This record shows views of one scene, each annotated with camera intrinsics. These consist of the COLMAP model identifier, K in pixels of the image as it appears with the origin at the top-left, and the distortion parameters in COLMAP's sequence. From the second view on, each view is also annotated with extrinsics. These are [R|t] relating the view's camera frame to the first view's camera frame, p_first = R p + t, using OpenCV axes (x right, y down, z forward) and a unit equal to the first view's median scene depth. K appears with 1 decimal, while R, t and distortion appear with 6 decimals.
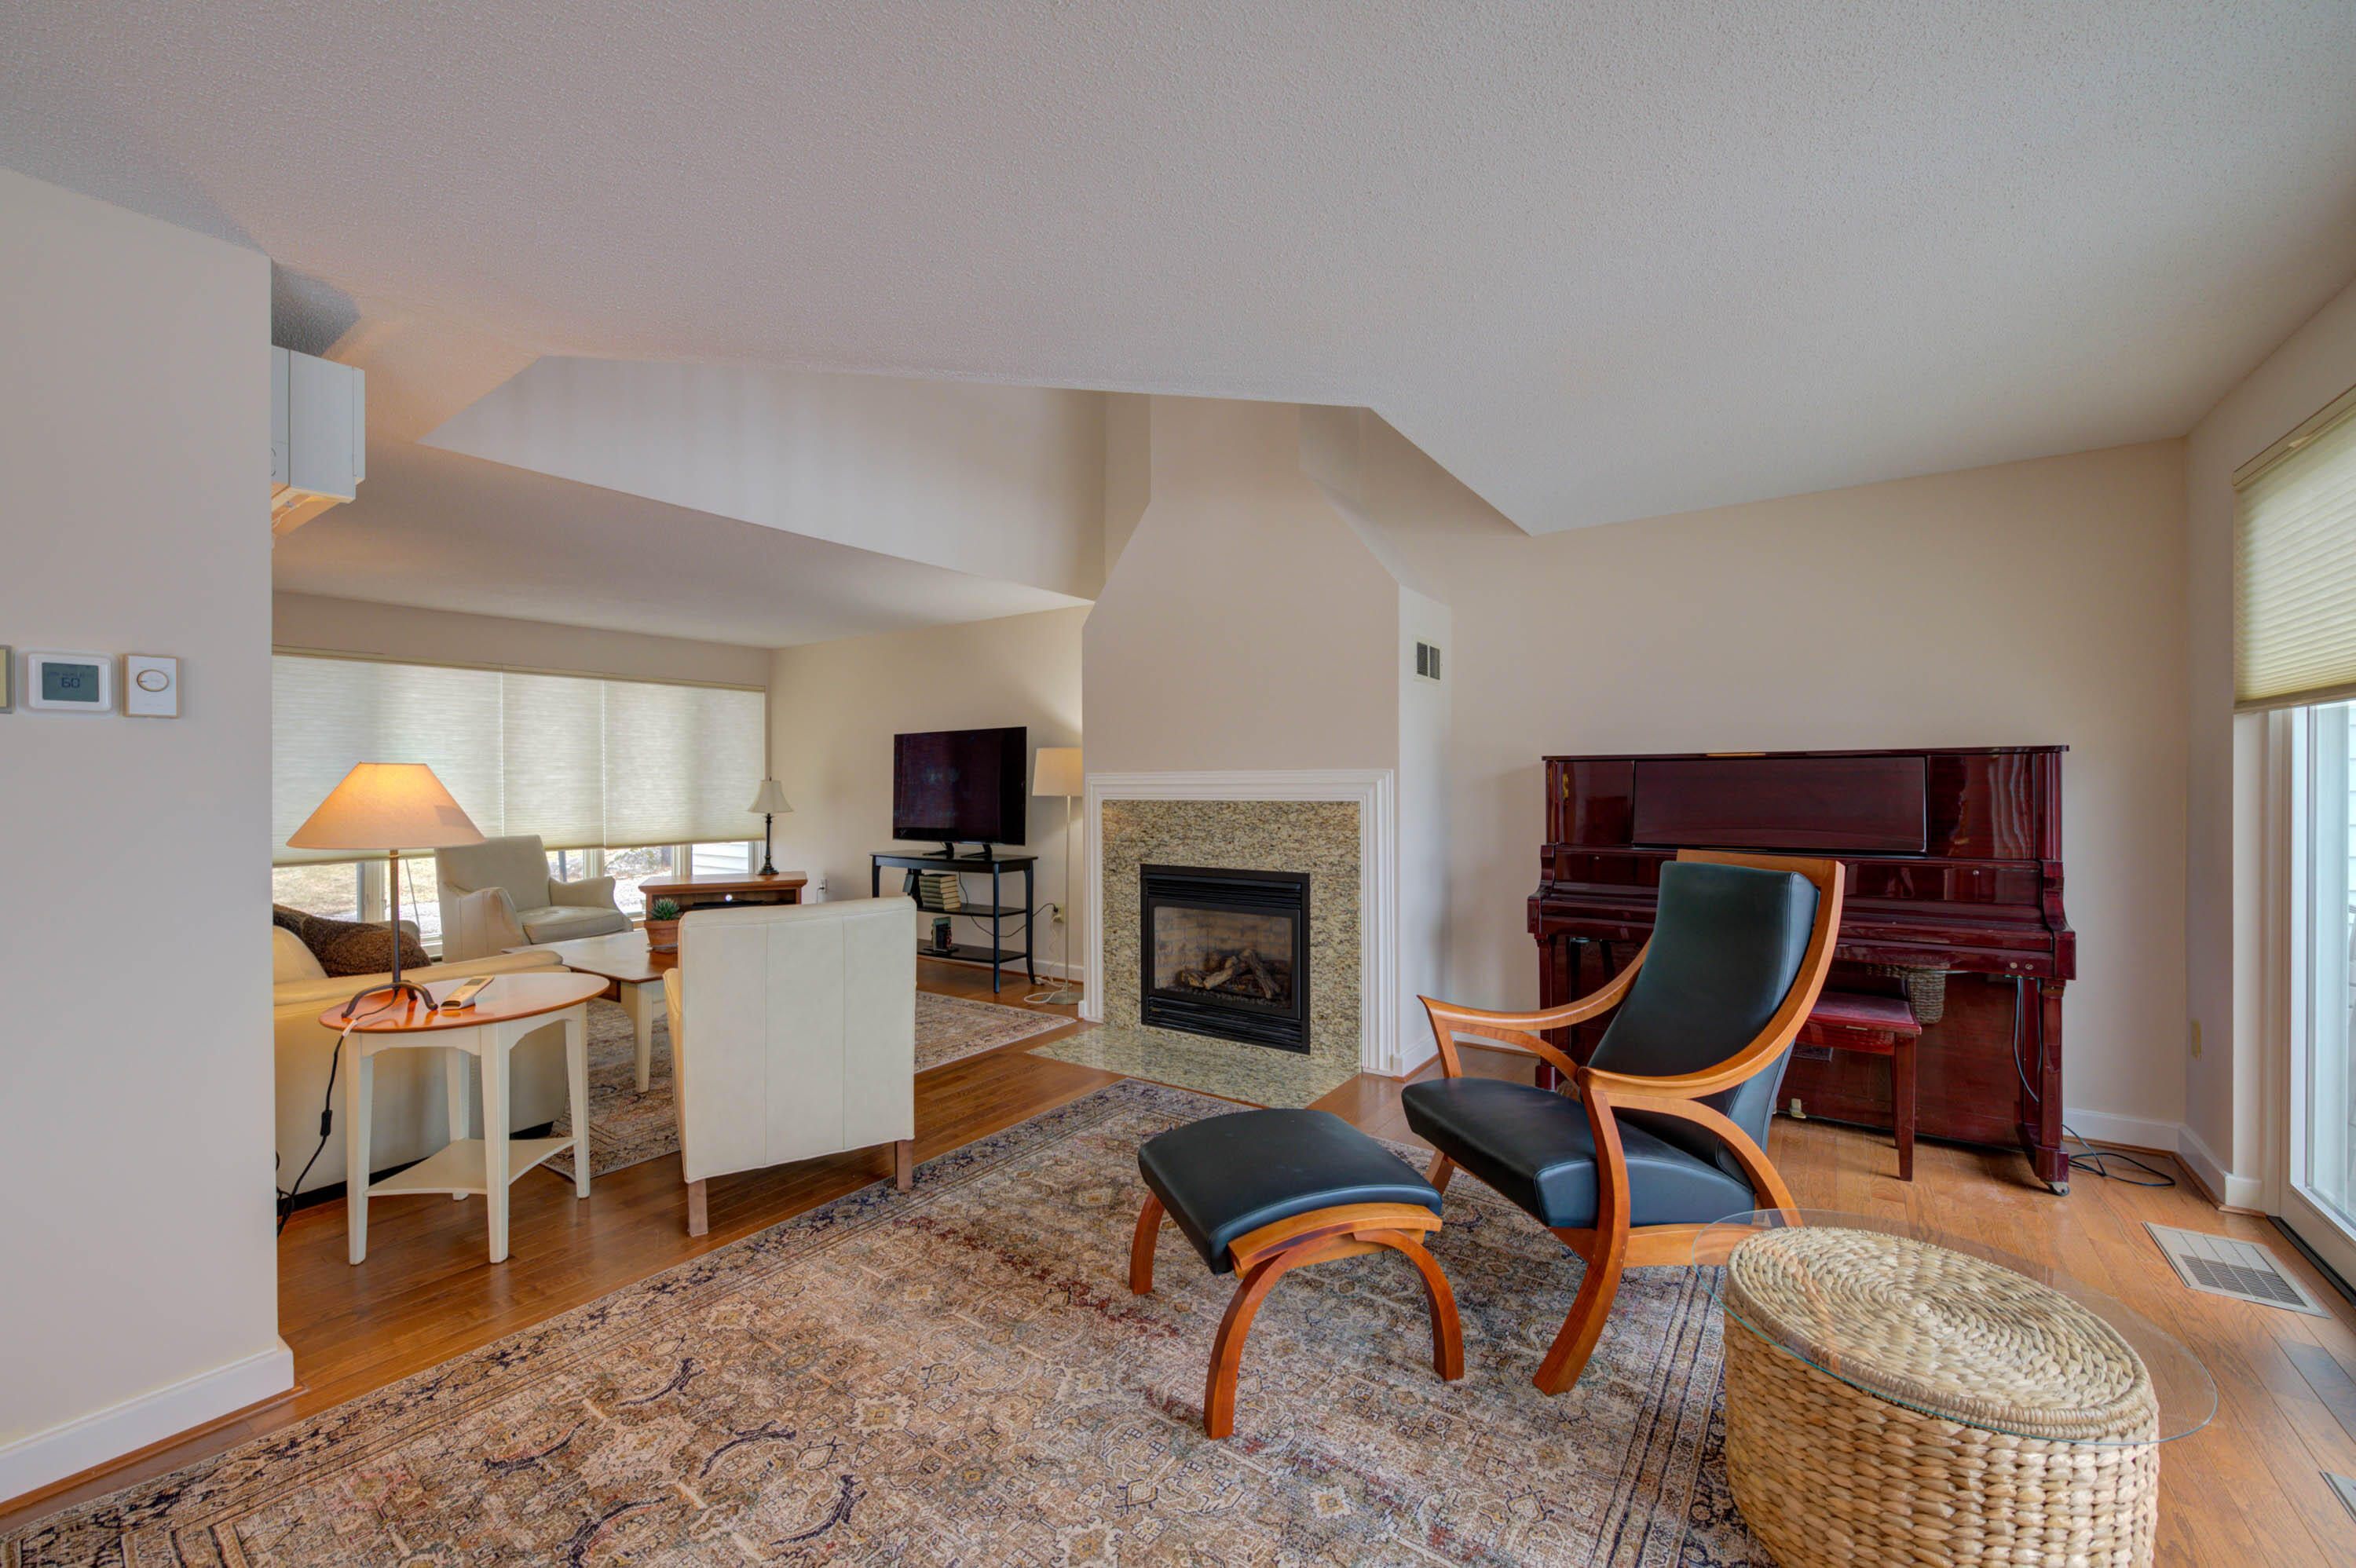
lens RADIAL K [[930.1, 0, 1172.7], [0, 930.1, 784.9], [0, 0, 1]] dist [-0.003550, -0.000655]
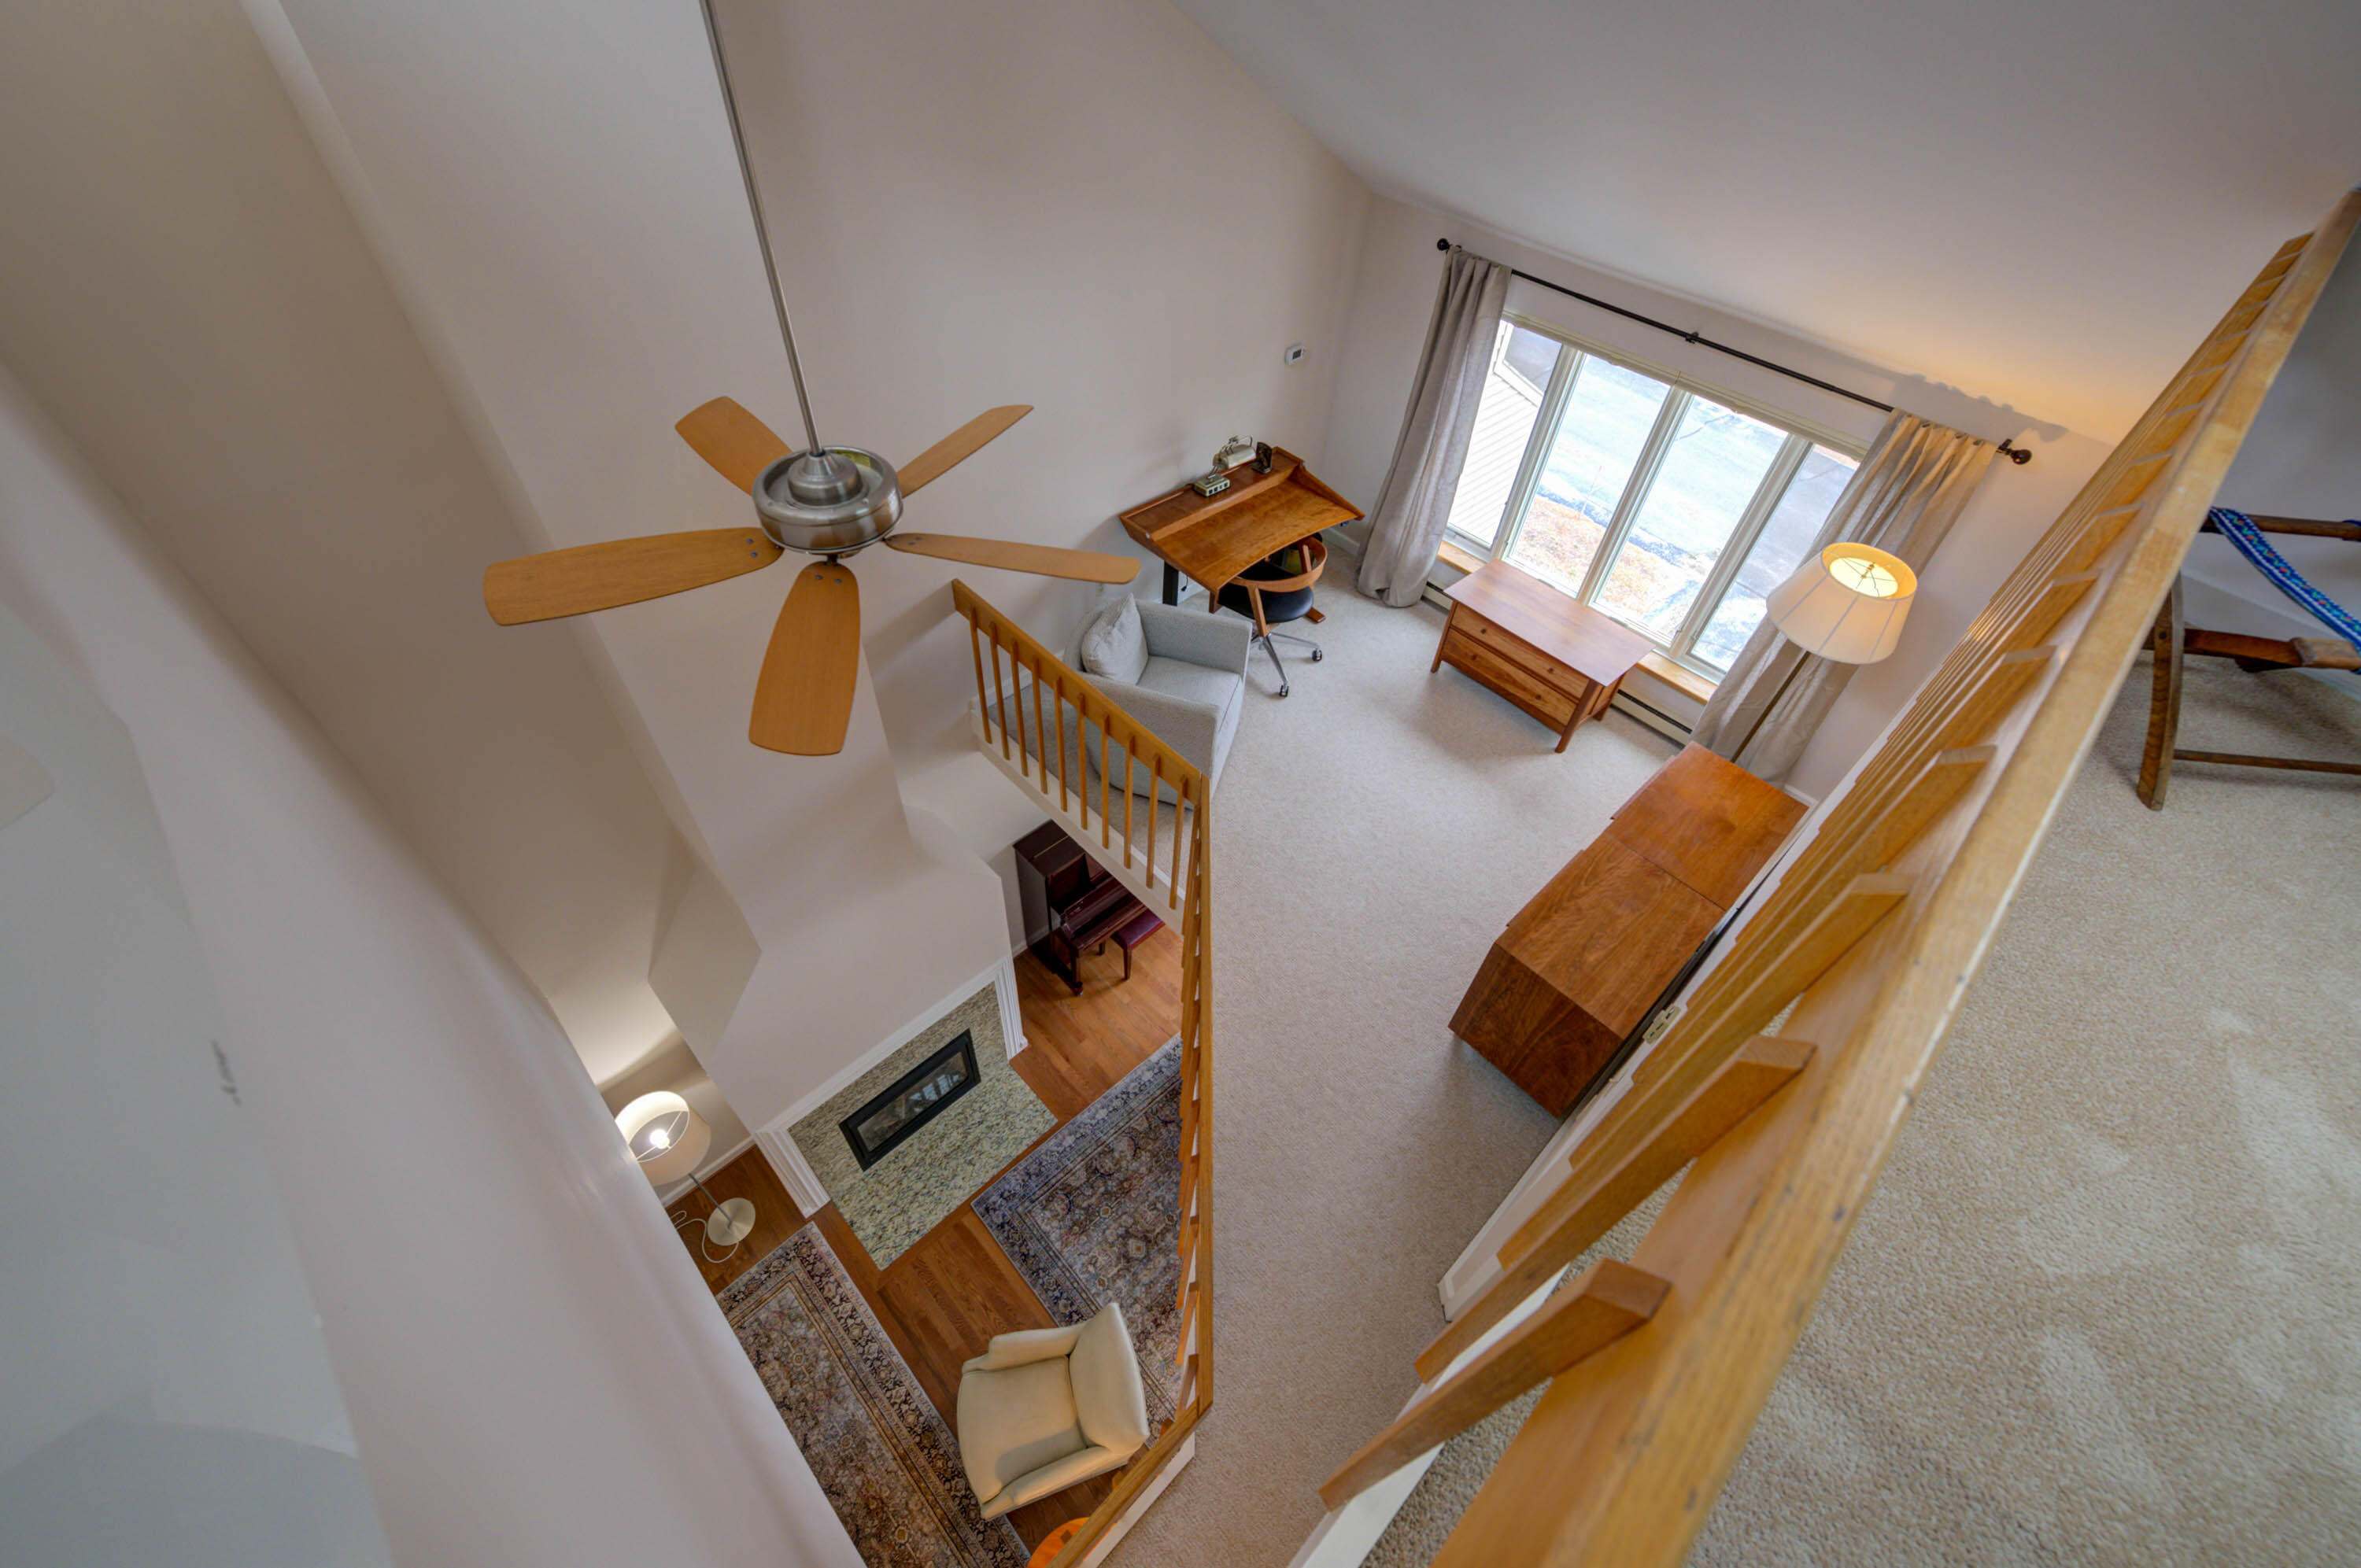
lens RADIAL K [[932.0, 0, 1175.2], [0, 932.0, 784.9], [0, 0, 1]] dist [-0.003550, -0.000655]
pose [[0.190237, -0.714279, 0.673510, -0.508294], [-0.049725, 0.678147, 0.733242, -1.261340], [-0.980478, -0.172980, 0.093491, 0.608662]]
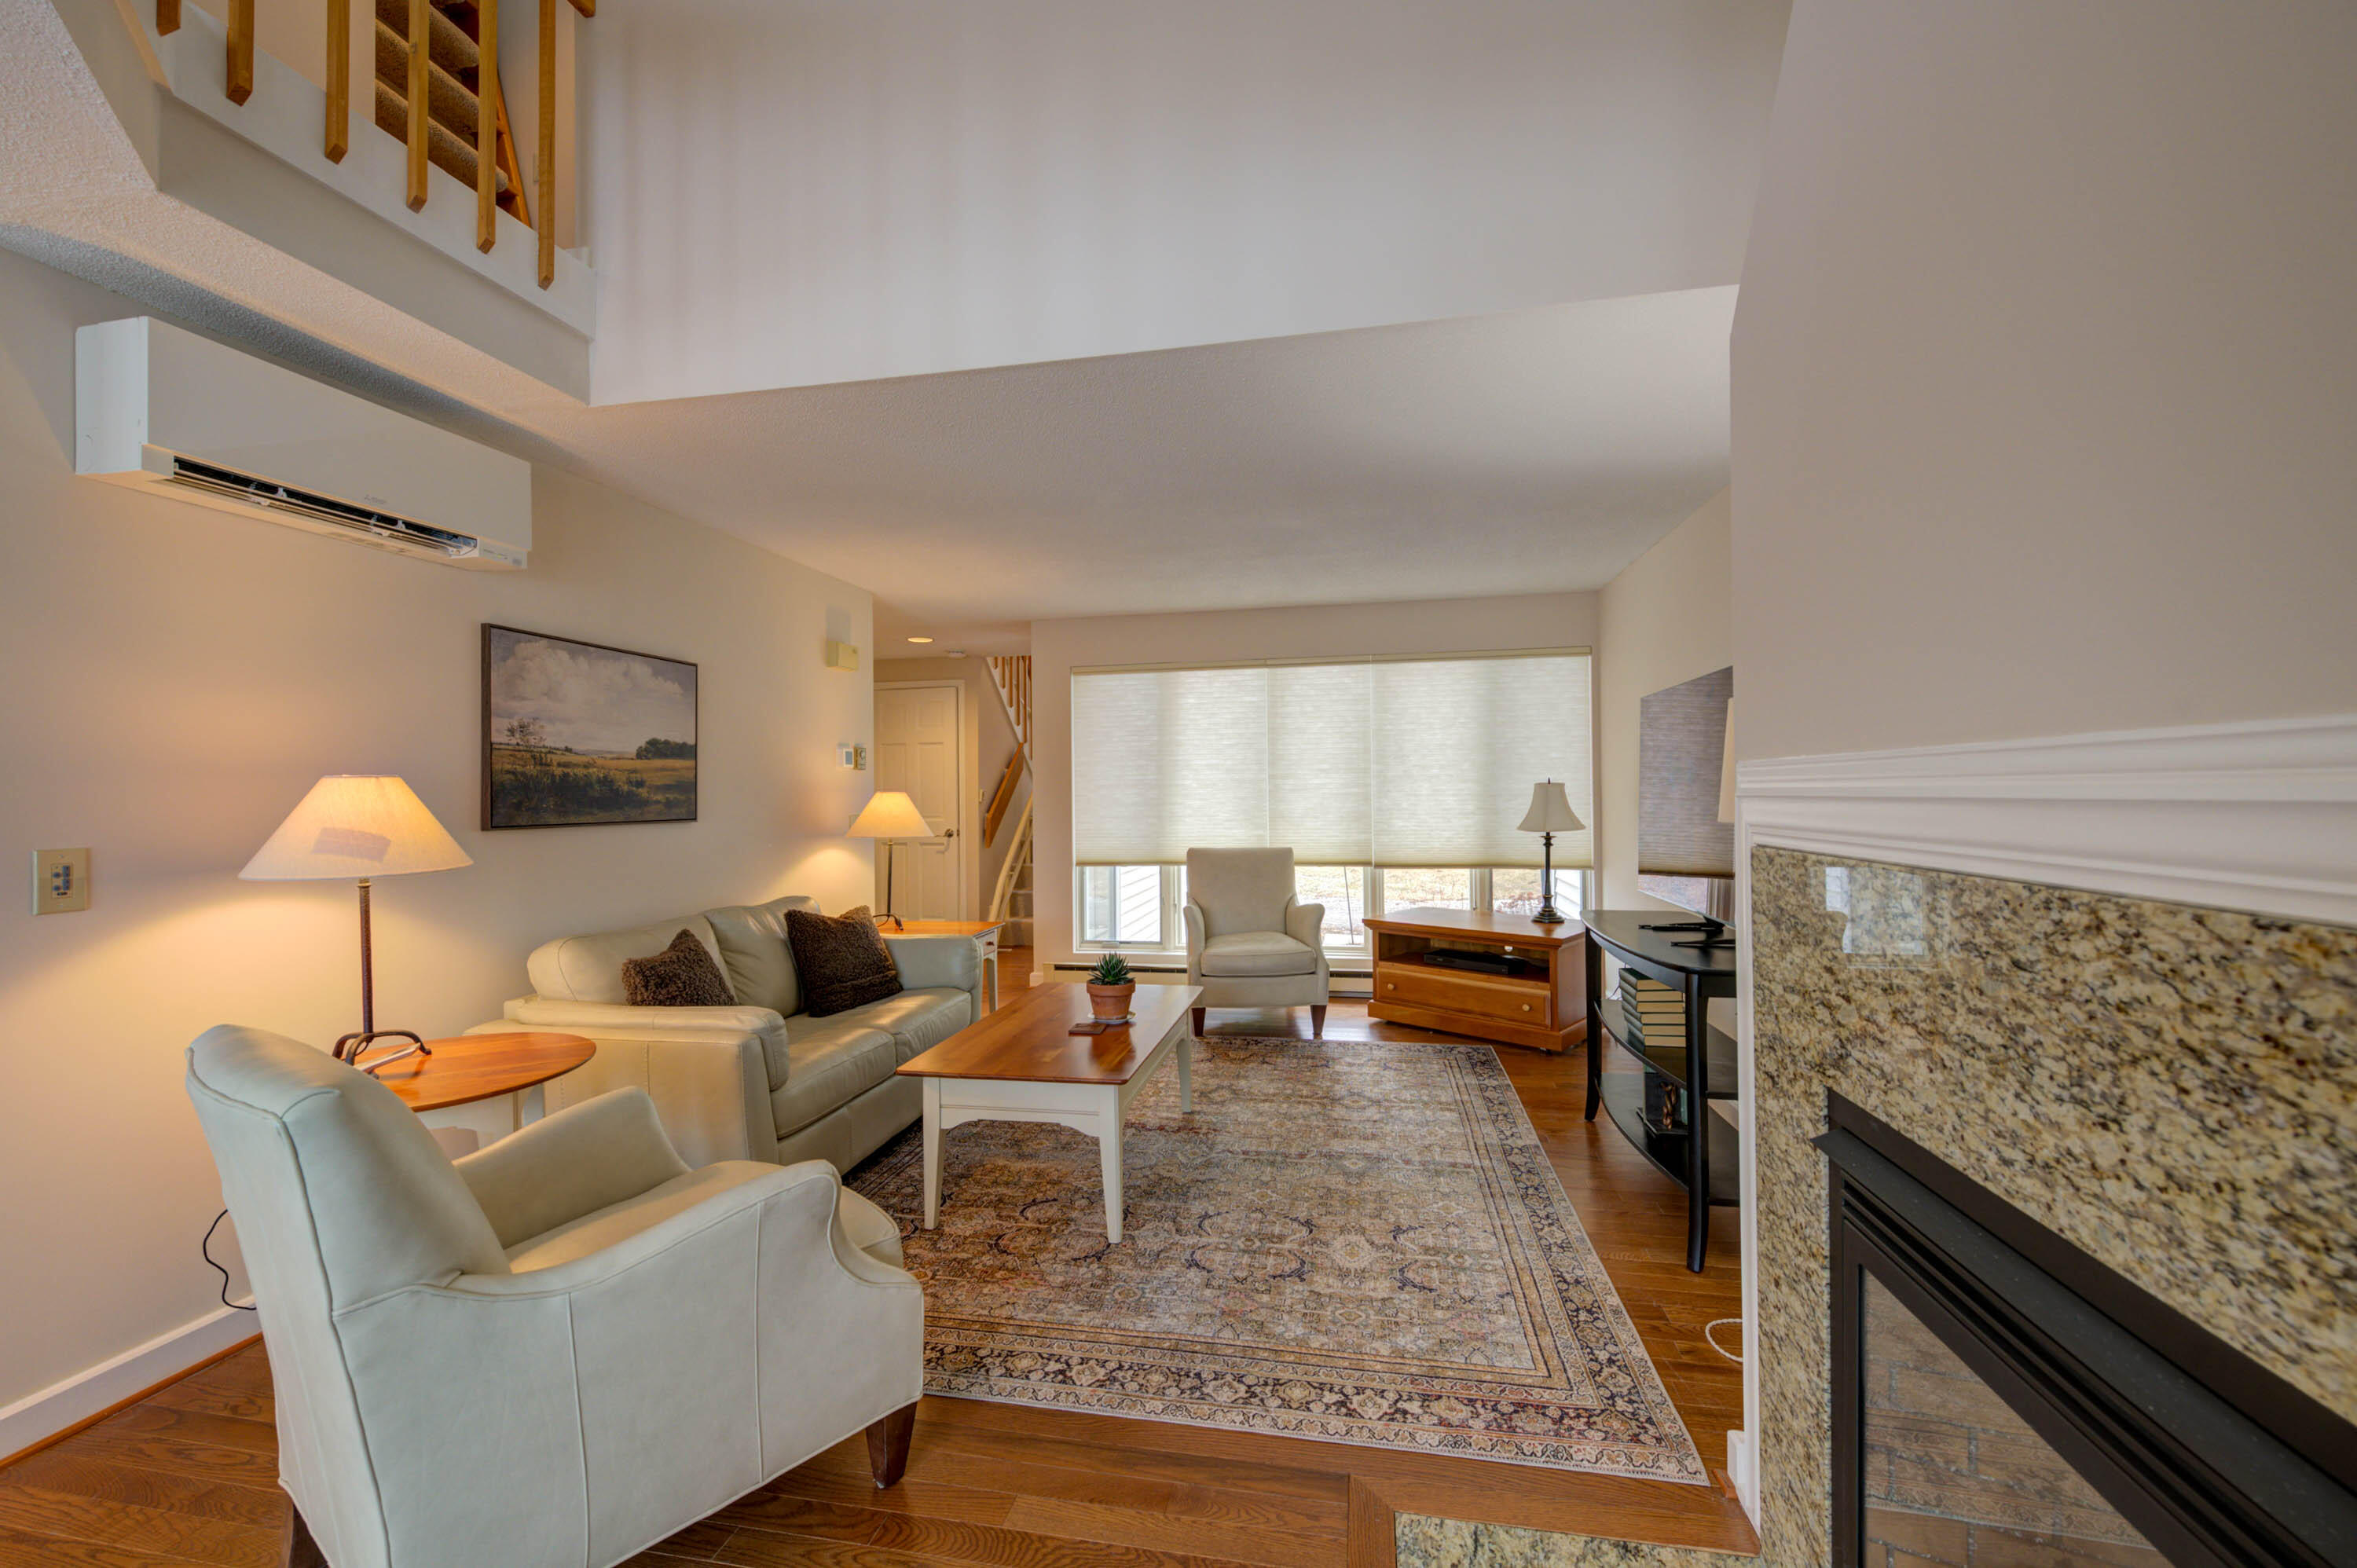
lens RADIAL K [[972.5, 0, 1174.7], [0, 972.5, 786.9], [0, 0, 1]] dist [0.008668, -0.005323]
pose [[0.408597, -0.002995, -0.912710, 0.171557], [0.005305, 0.999986, -0.000906, -0.004965], [0.912699, -0.004471, 0.408607, 0.798824]]
